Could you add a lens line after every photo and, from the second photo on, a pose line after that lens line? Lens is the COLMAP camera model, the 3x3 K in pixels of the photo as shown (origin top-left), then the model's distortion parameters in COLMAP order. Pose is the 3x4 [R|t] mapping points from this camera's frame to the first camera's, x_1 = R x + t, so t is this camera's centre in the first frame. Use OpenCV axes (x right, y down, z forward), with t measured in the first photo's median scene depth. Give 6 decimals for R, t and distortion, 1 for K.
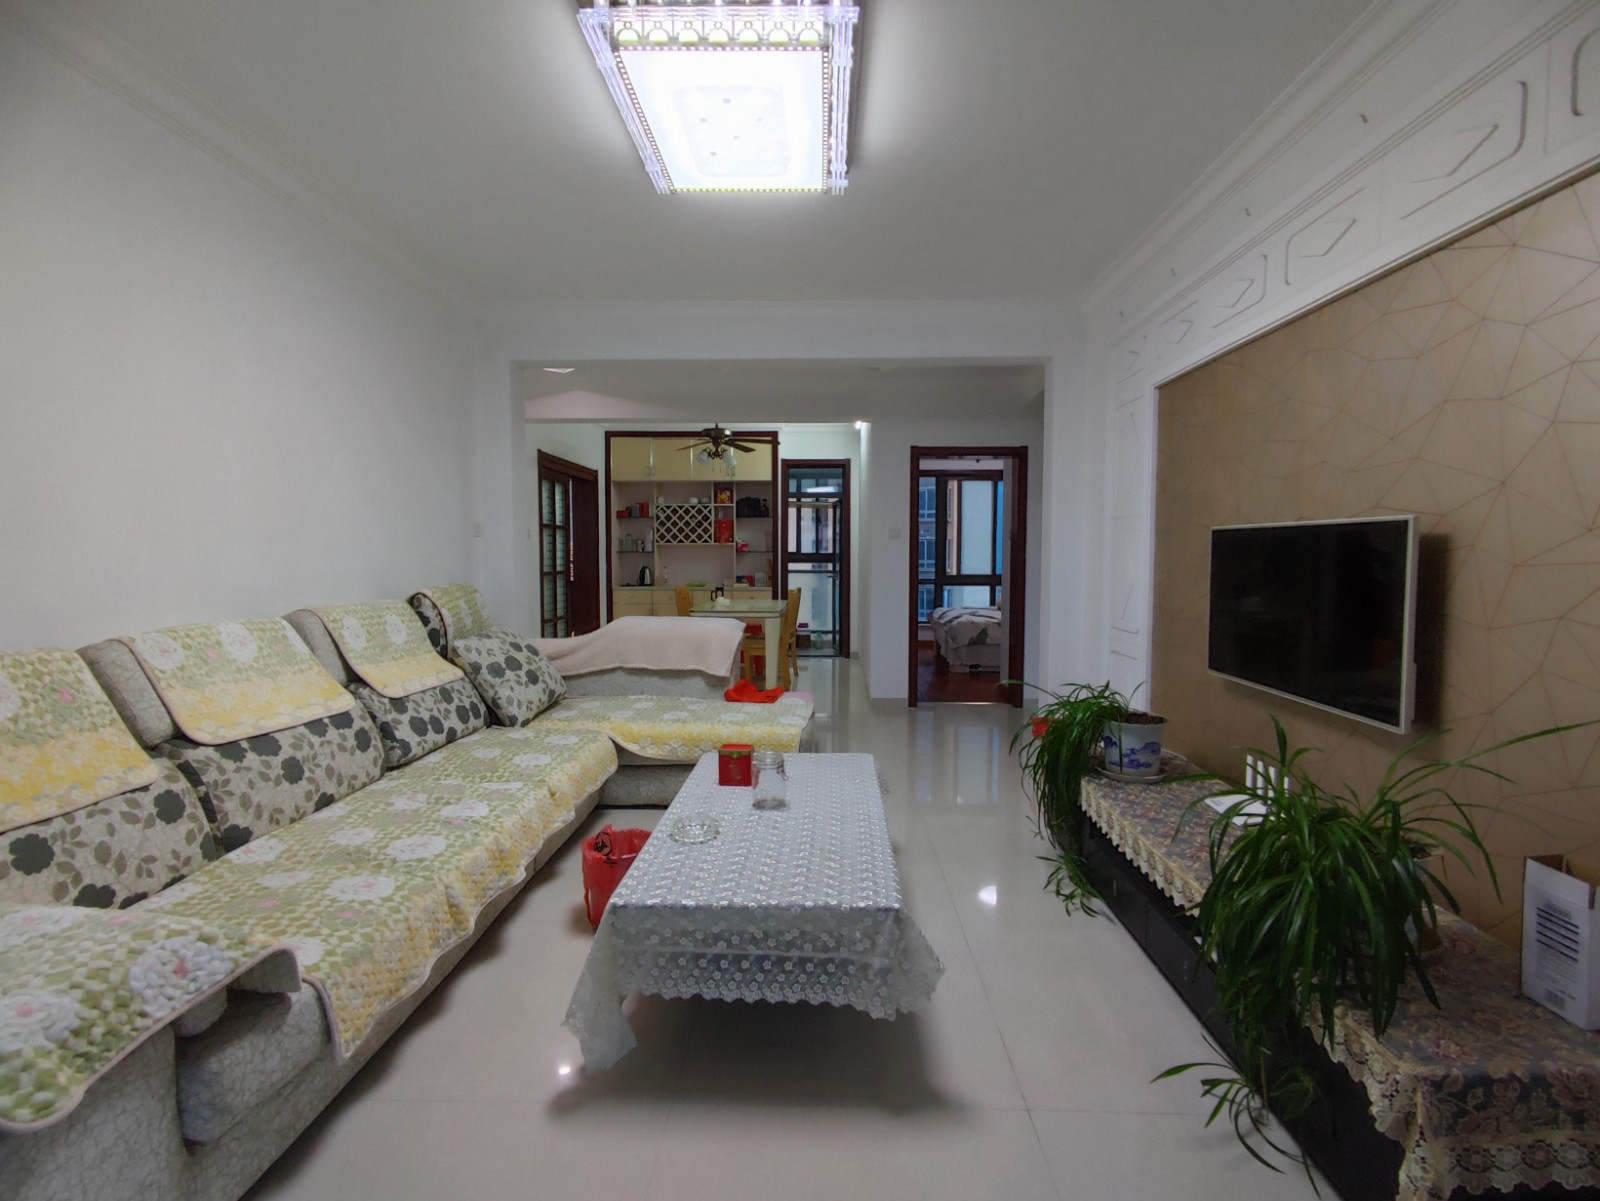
lens RADIAL K [[734.1, 0, 799.8], [0, 734.1, 600.9], [0, 0, 1]] dist [-0.002908, -0.000091]
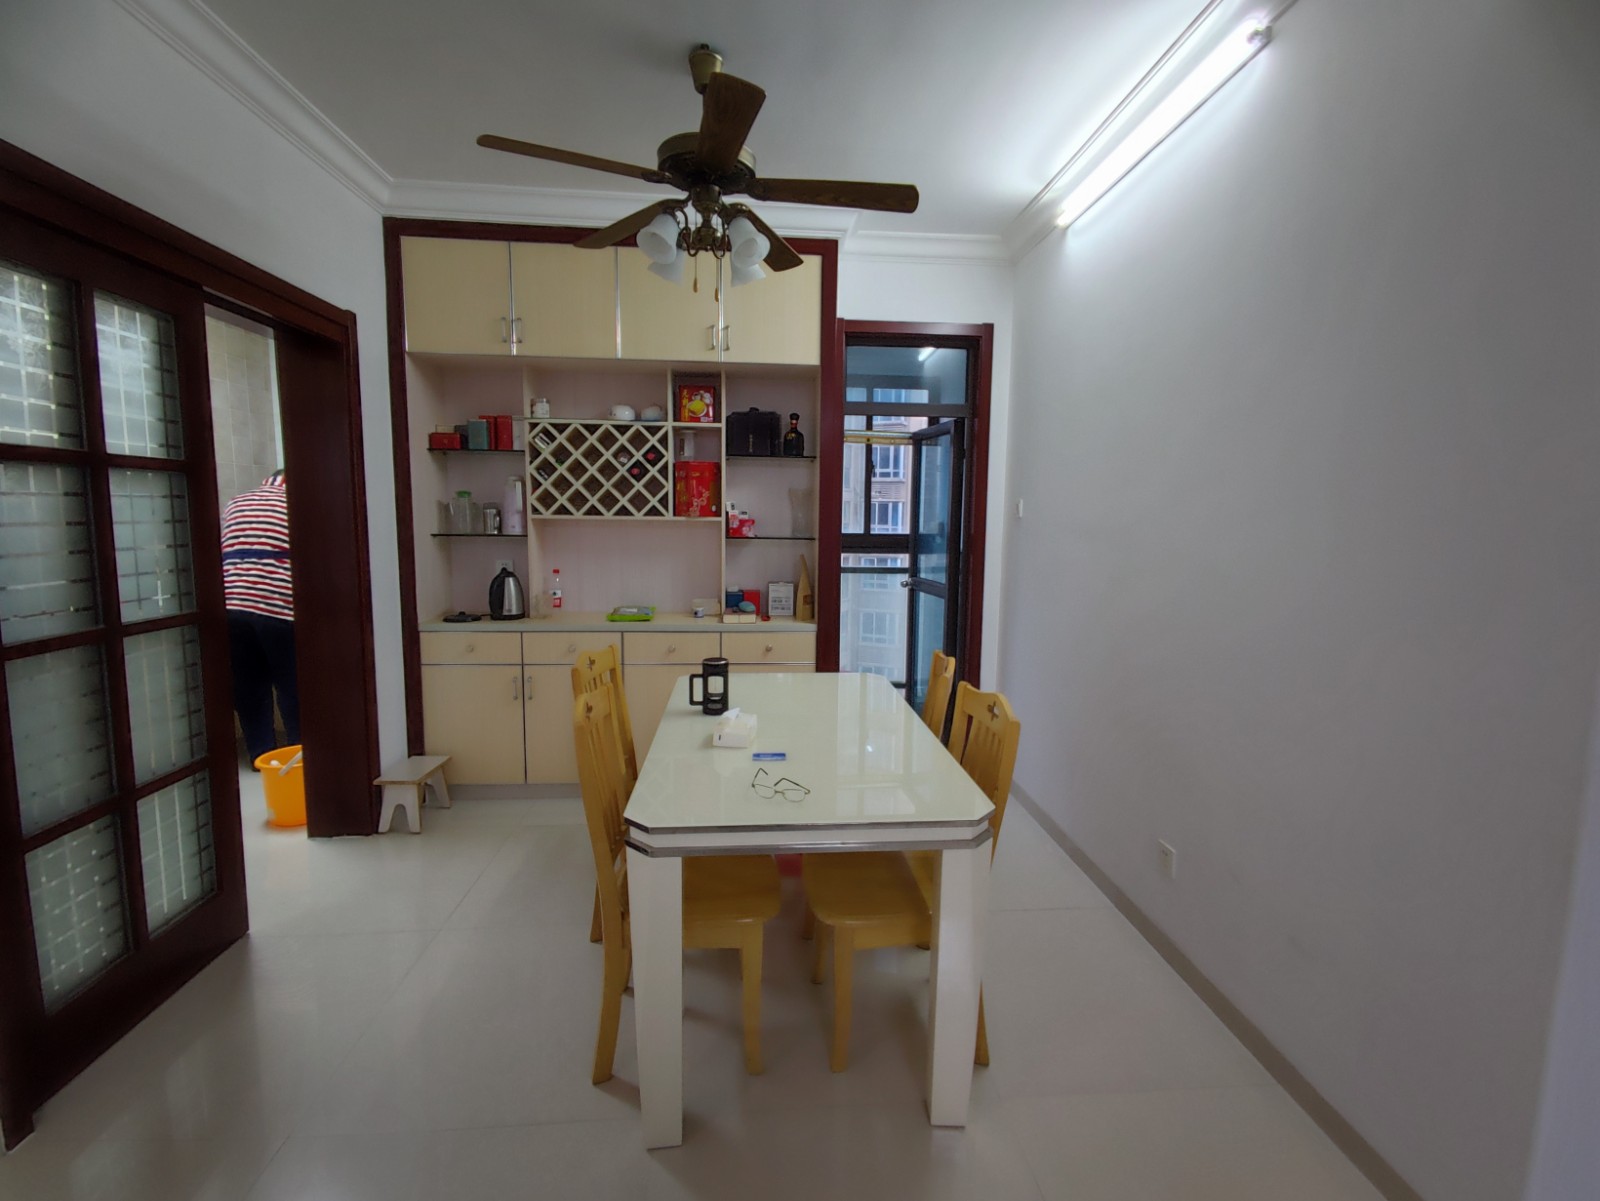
lens RADIAL K [[734.1, 0, 804.3], [0, 734.1, 593.3], [0, 0, 1]] dist [-0.002908, -0.000091]
pose [[0.993978, -0.001058, 0.109576, -0.088713], [-0.003770, 0.999031, 0.043845, -0.053453], [-0.109517, -0.043994, 0.993011, 0.572638]]
